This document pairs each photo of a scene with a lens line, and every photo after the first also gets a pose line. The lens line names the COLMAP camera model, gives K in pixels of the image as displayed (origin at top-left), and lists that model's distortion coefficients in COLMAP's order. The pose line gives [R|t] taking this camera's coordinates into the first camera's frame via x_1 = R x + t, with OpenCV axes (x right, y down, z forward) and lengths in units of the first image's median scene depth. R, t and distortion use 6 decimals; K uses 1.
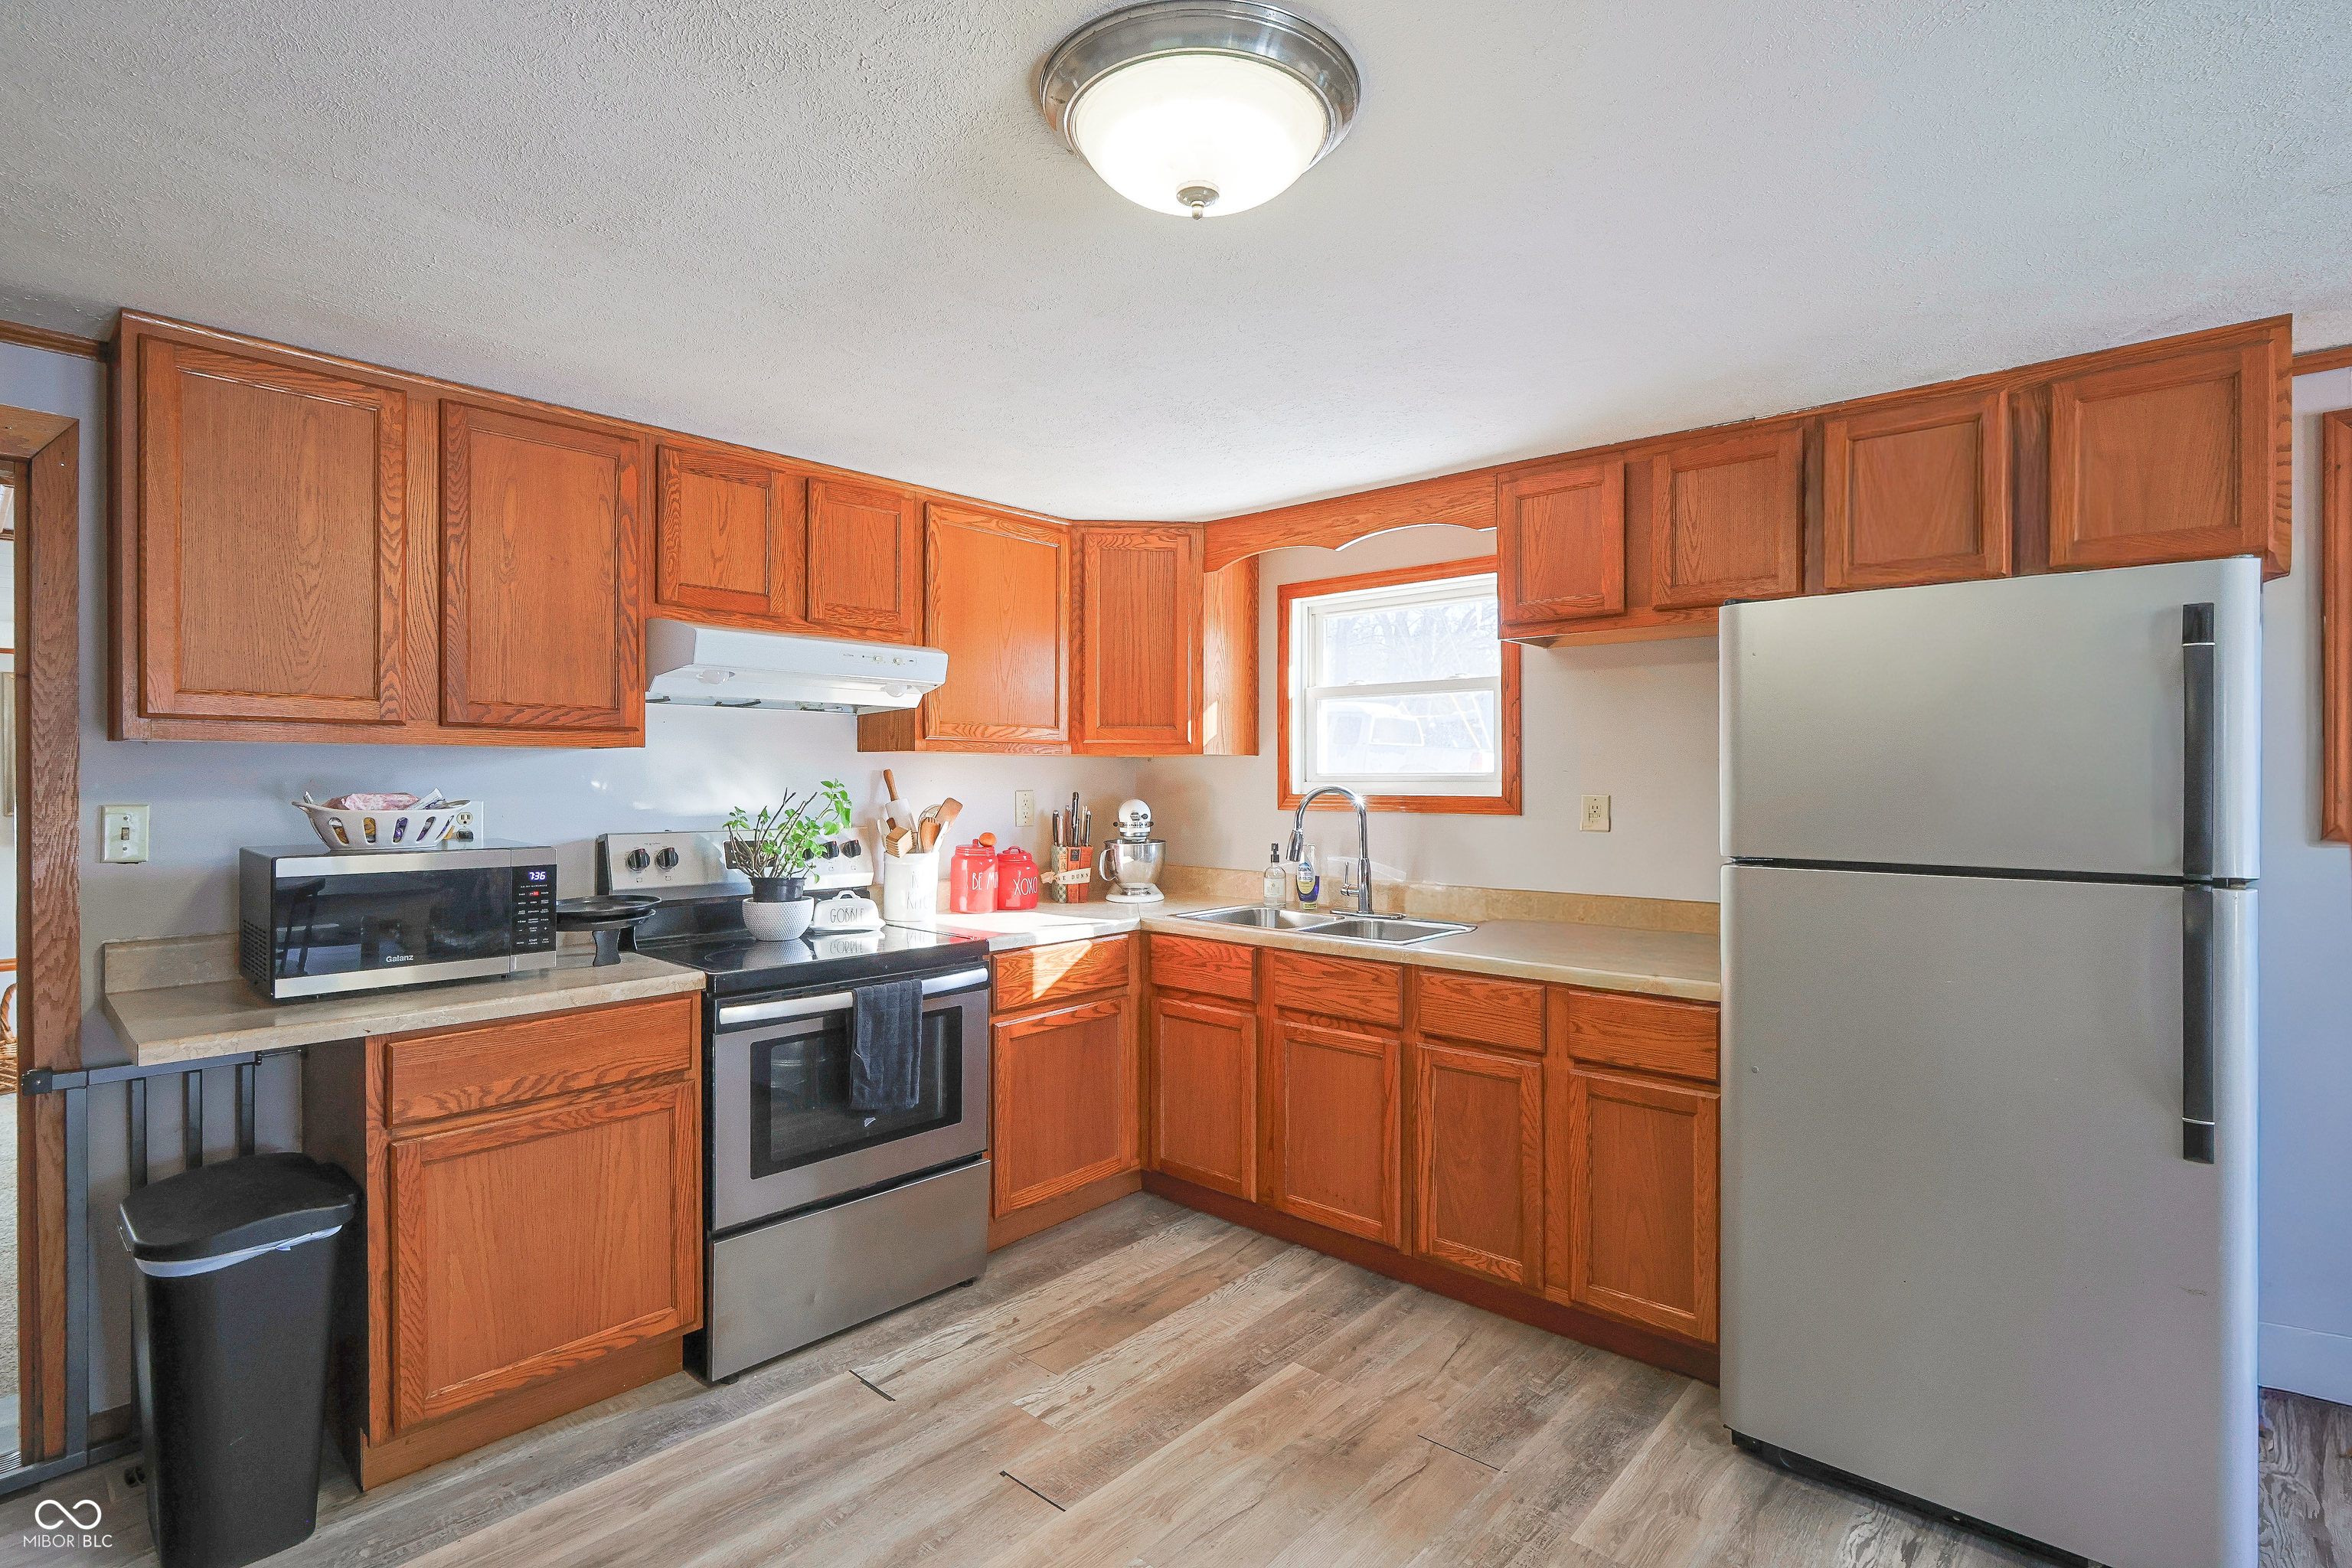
lens RADIAL K [[1116.3, 0, 1167.1], [0, 1116.3, 772.6], [0, 0, 1]] dist [-0.000857, 0.000084]
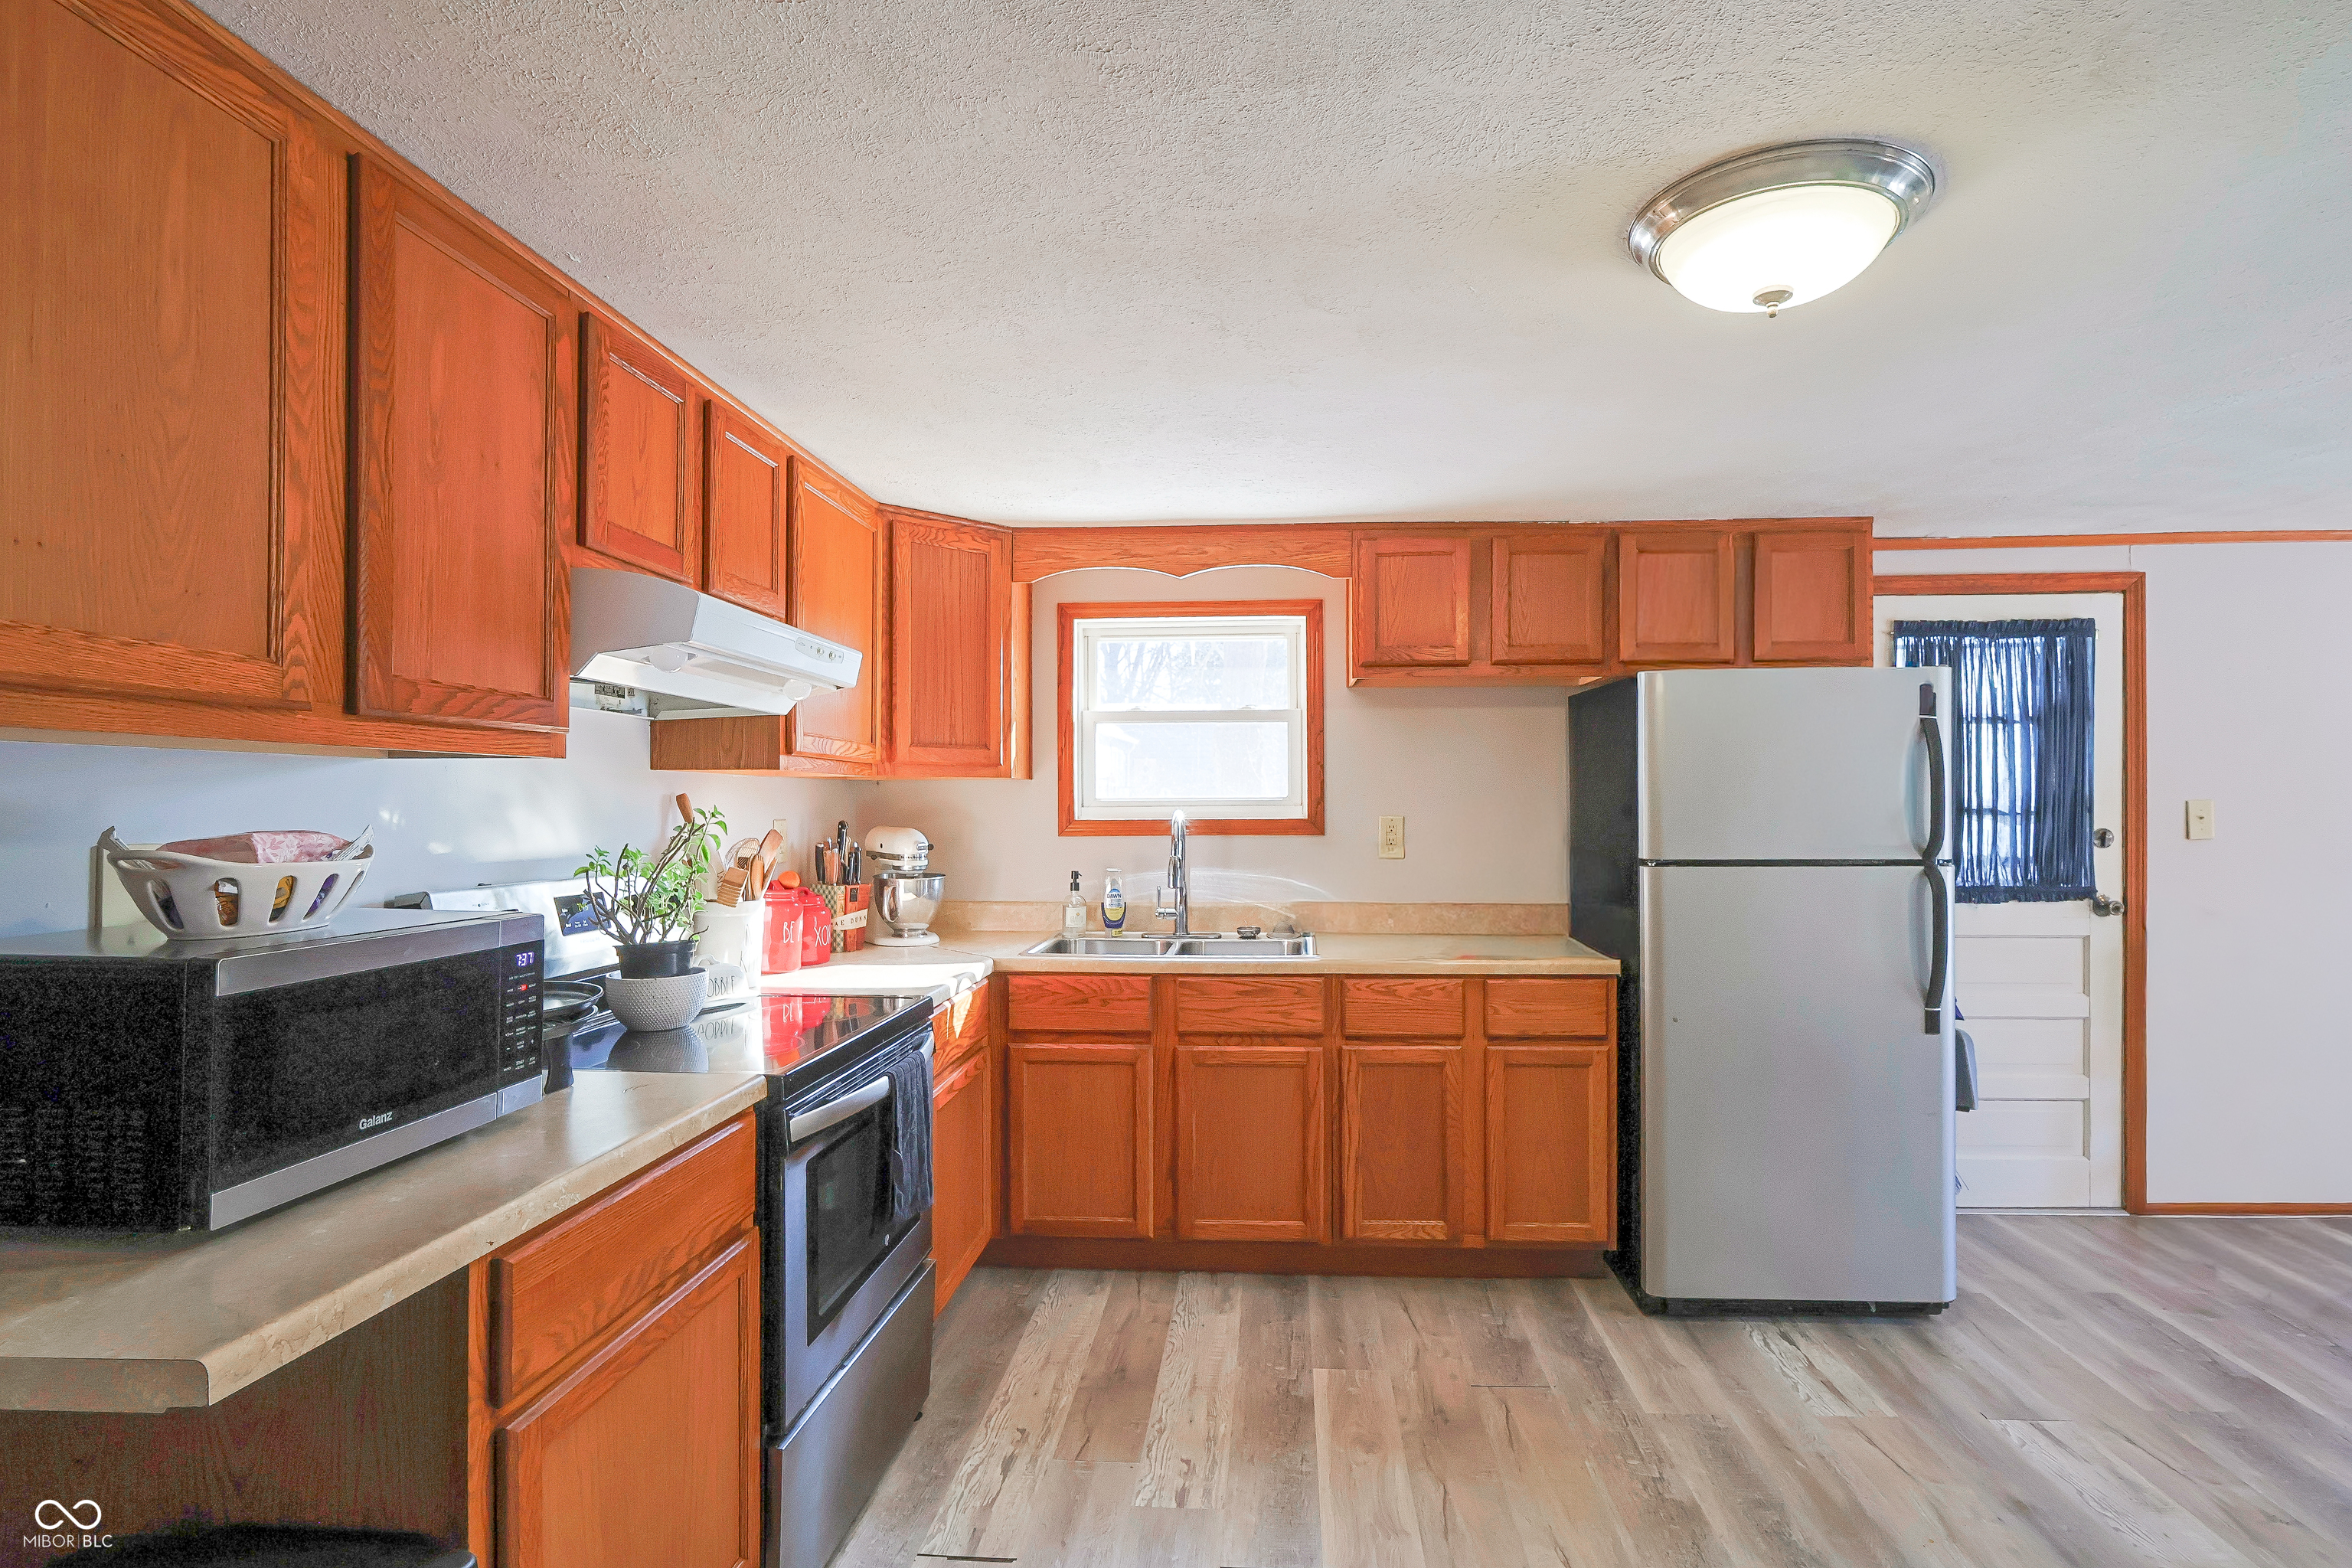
lens RADIAL K [[1125.7, 0, 1210.9], [0, 1125.7, 792.3], [0, 0, 1]] dist [-0.003640, -0.000042]
pose [[0.783759, 0.002408, 0.621061, -0.529814], [0.002211, 0.999975, -0.006668, 0.002695], [-0.621062, 0.006600, 0.783734, 0.210969]]
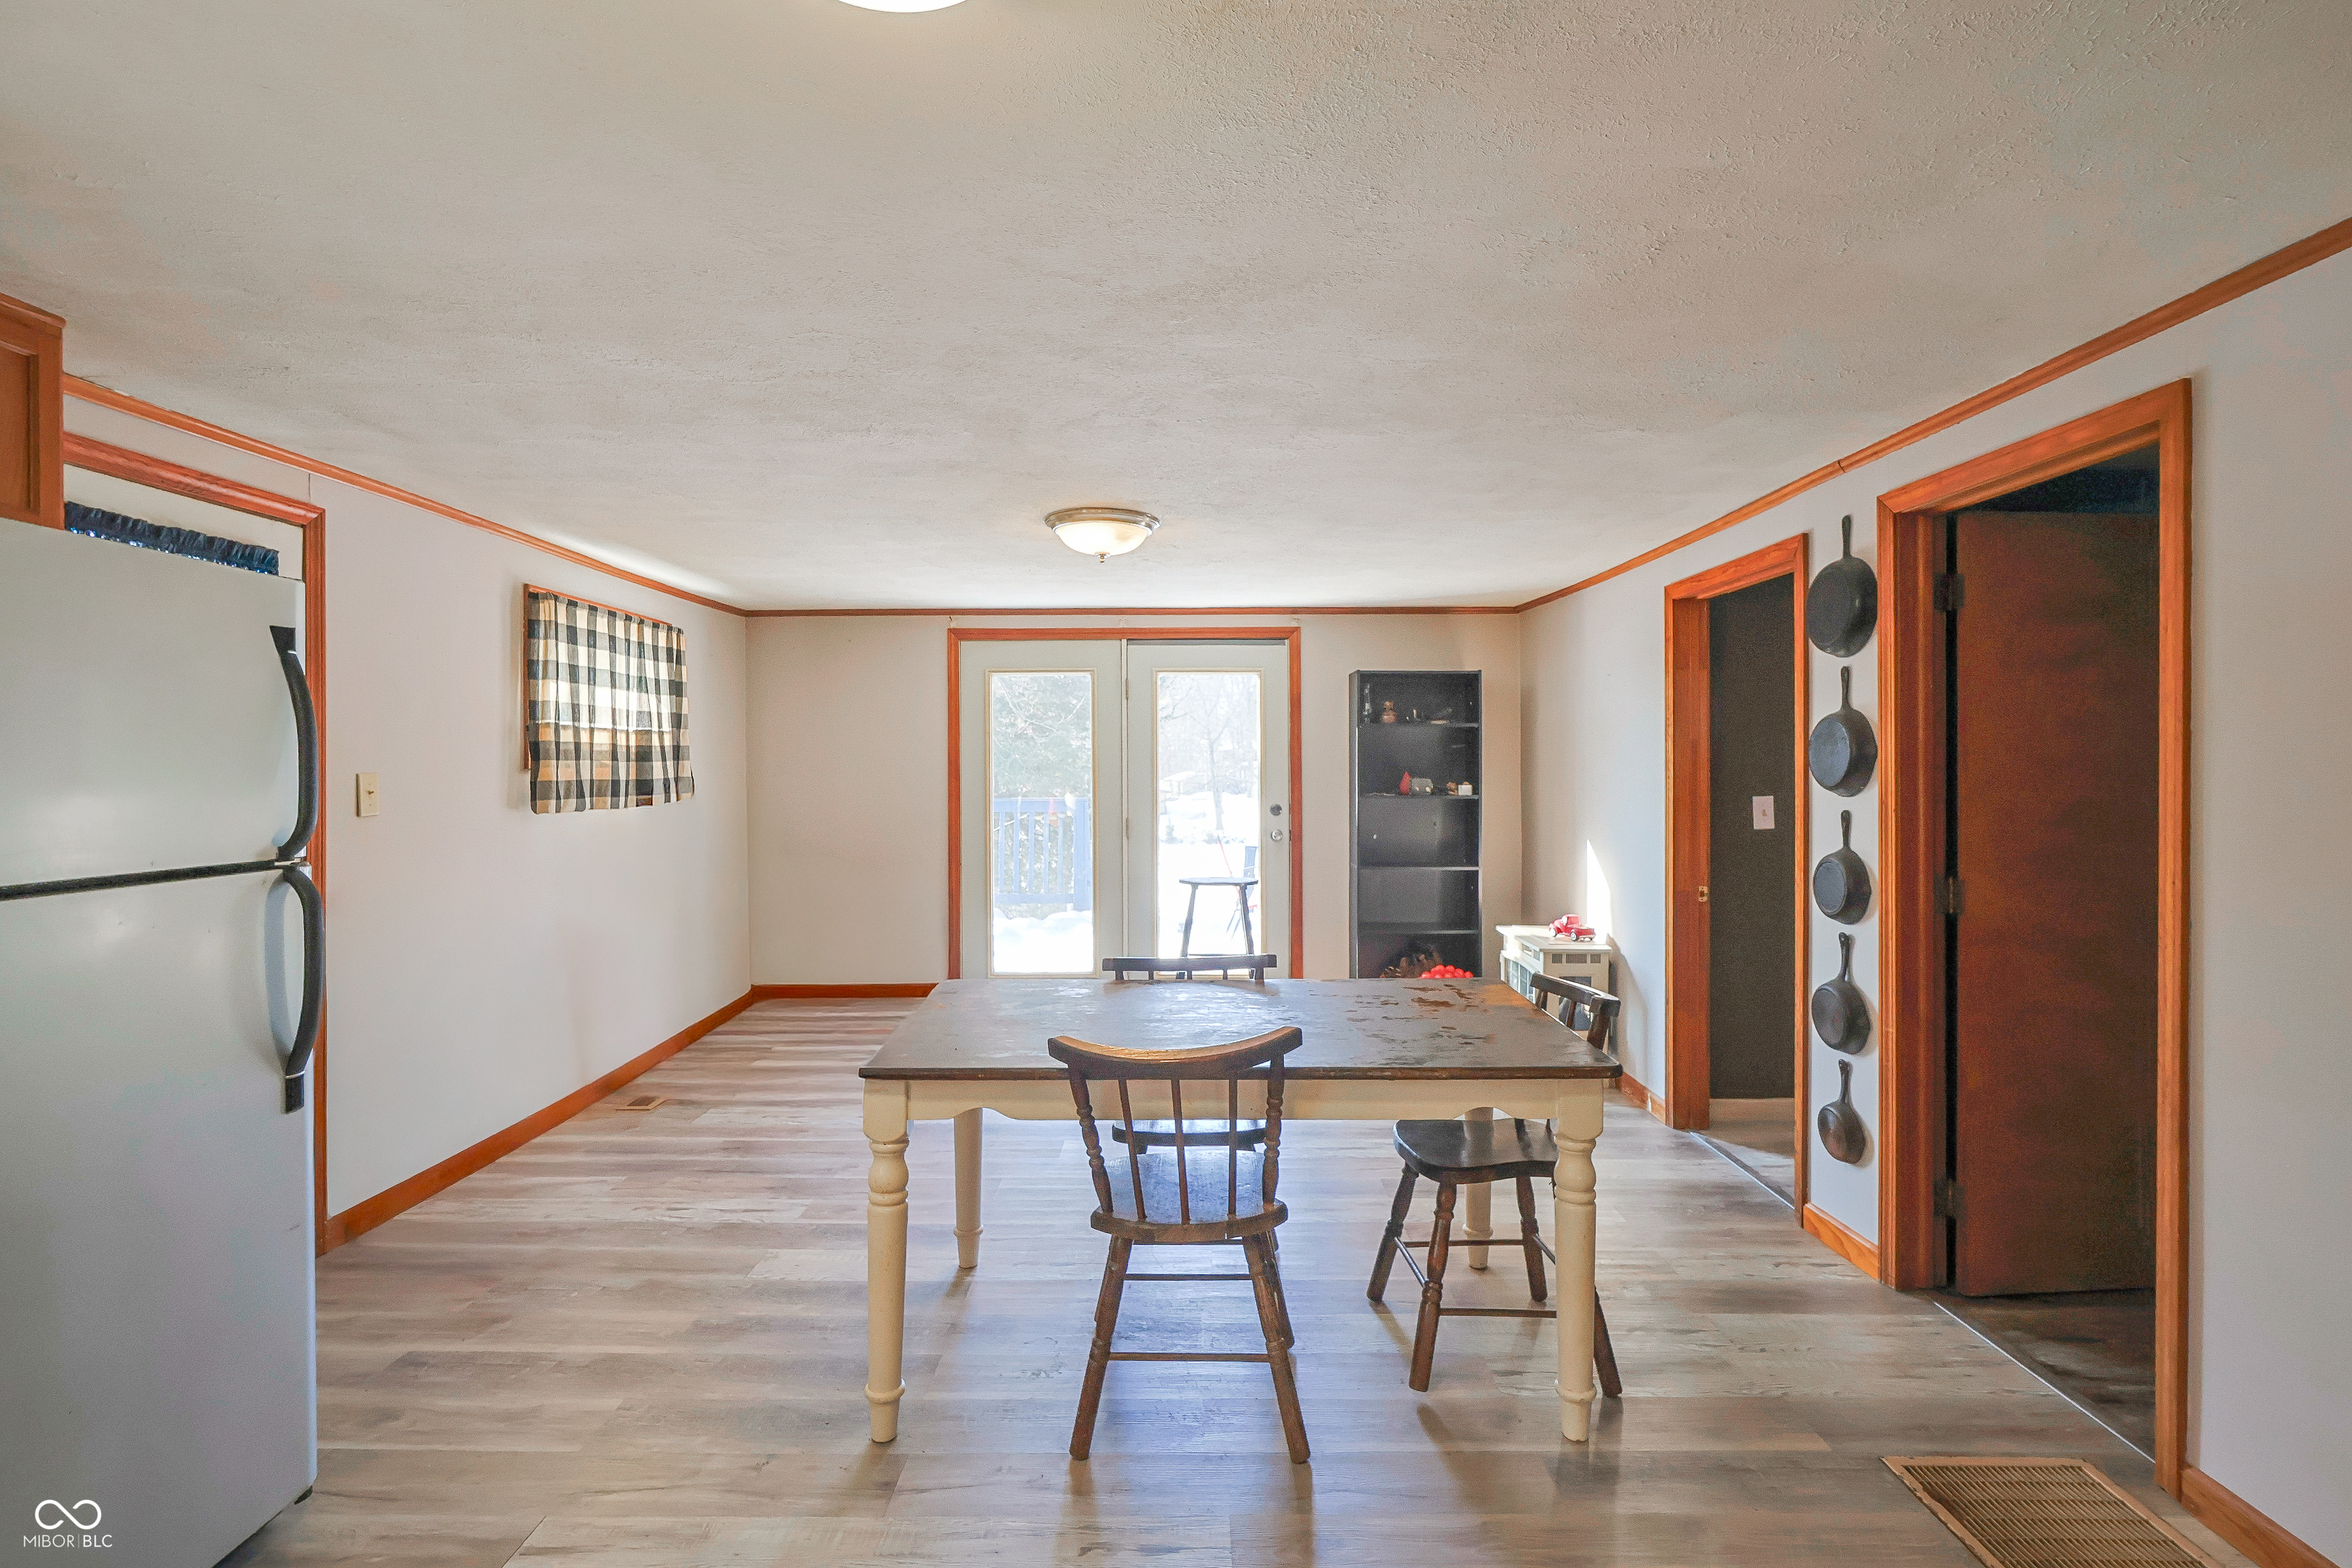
lens RADIAL K [[1116.3, 0, 1172.4], [0, 1116.3, 764.2], [0, 0, 1]] dist [0.000079, 0.001032]
pose [[-0.664241, 0.003489, 0.747510, -0.295795], [0.001041, 0.999992, -0.003741, 0.001734], [-0.747518, -0.001707, -0.664240, 0.625726]]
